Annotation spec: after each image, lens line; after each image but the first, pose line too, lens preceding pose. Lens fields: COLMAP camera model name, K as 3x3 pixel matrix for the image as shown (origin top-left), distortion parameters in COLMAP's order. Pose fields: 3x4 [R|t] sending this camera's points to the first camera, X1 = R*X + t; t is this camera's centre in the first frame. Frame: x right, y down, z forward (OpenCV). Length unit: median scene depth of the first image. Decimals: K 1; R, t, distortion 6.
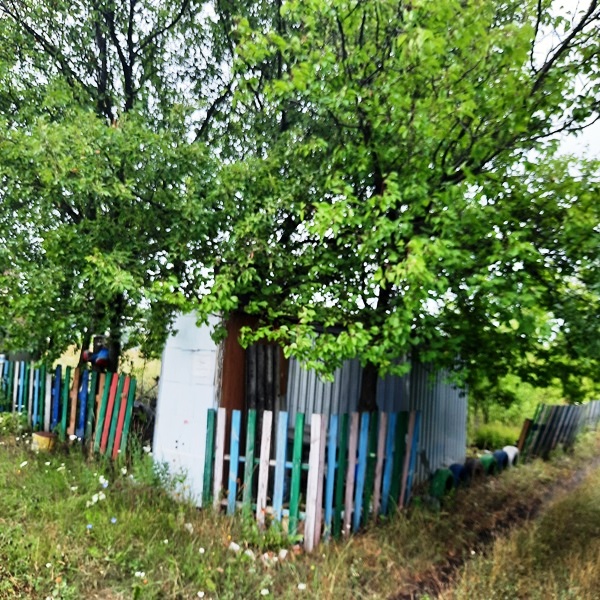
lens RADIAL K [[571.7, 0, 300.0], [0, 571.7, 300.0], [0, 0, 1]] dist [0.014923, -0.017611]
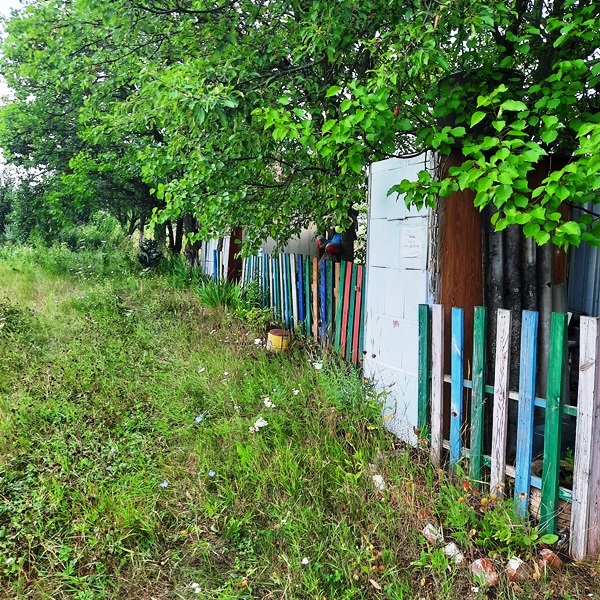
lens RADIAL K [[571.7, 0, 300.0], [0, 571.7, 300.0], [0, 0, 1]] dist [0.014923, -0.017611]
pose [[0.850263, -0.003433, -0.526347, 0.071211], [0.099336, 0.983056, 0.154057, 0.071491], [0.516899, -0.183274, 0.836197, 0.392010]]
